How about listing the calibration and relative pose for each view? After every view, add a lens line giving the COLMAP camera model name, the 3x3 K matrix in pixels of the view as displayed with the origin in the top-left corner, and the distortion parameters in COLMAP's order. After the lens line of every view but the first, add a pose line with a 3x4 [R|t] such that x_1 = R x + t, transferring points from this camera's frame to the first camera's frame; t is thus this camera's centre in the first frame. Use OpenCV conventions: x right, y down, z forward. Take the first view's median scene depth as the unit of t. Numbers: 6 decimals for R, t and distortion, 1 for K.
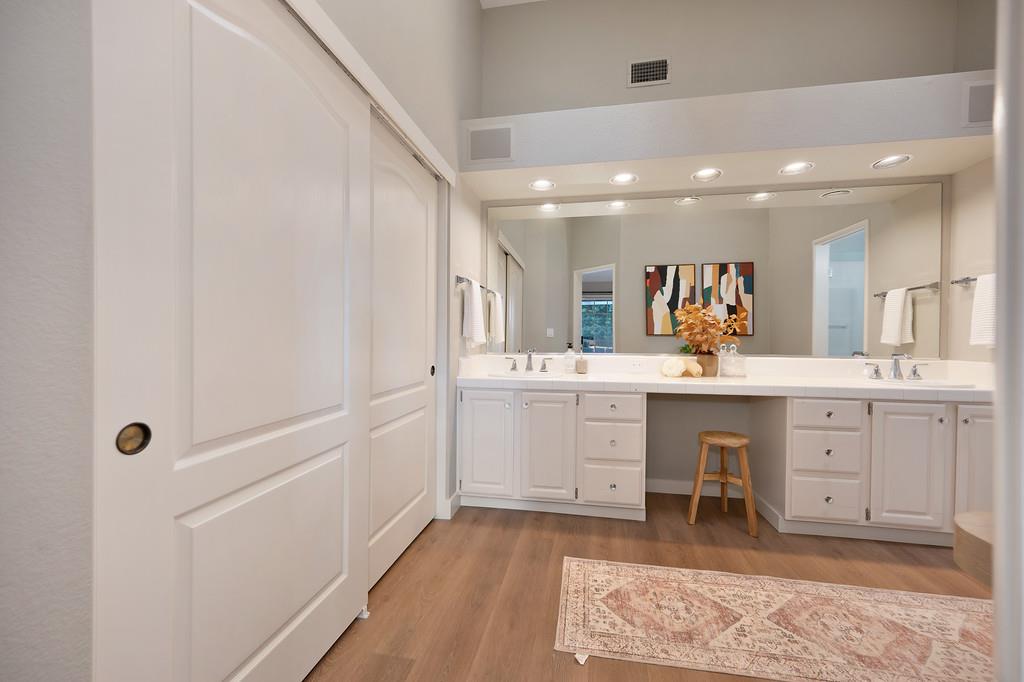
lens RADIAL K [[411.9, 0, 512.0], [0, 411.9, 341.0], [0, 0, 1]] dist [-0.000412, 0.000018]
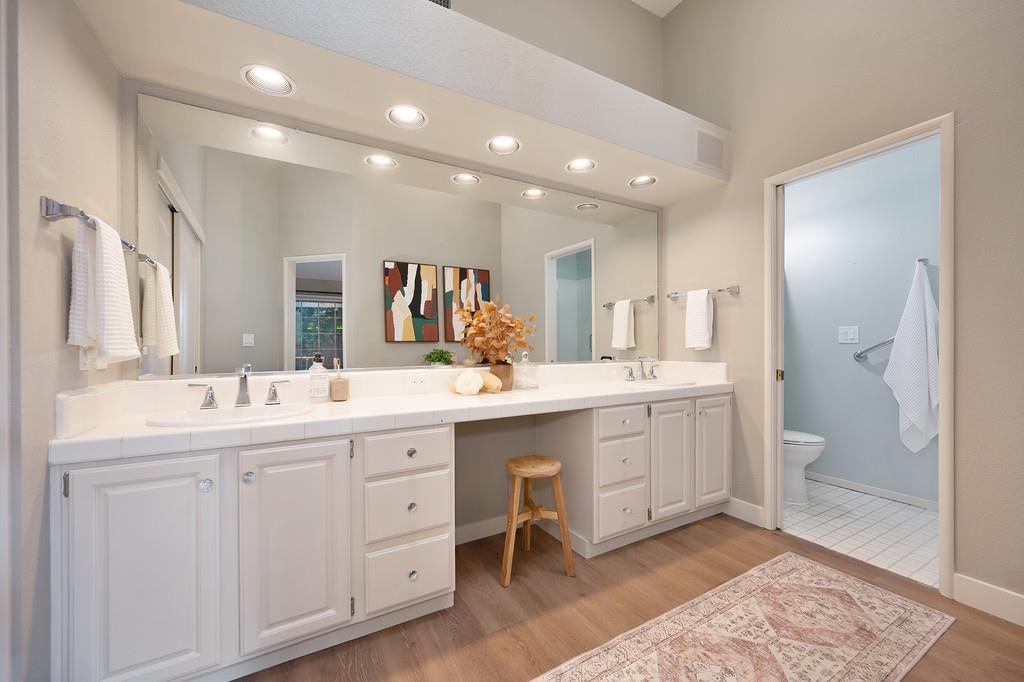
lens RADIAL K [[405.8, 0, 511.9], [0, 405.8, 345.0], [0, 0, 1]] dist [-0.003113, -0.000353]
pose [[0.758826, -0.008589, 0.651236, -0.042555], [0.014667, 0.999885, -0.003903, -0.002393], [-0.651128, 0.012514, 0.758865, 0.373292]]
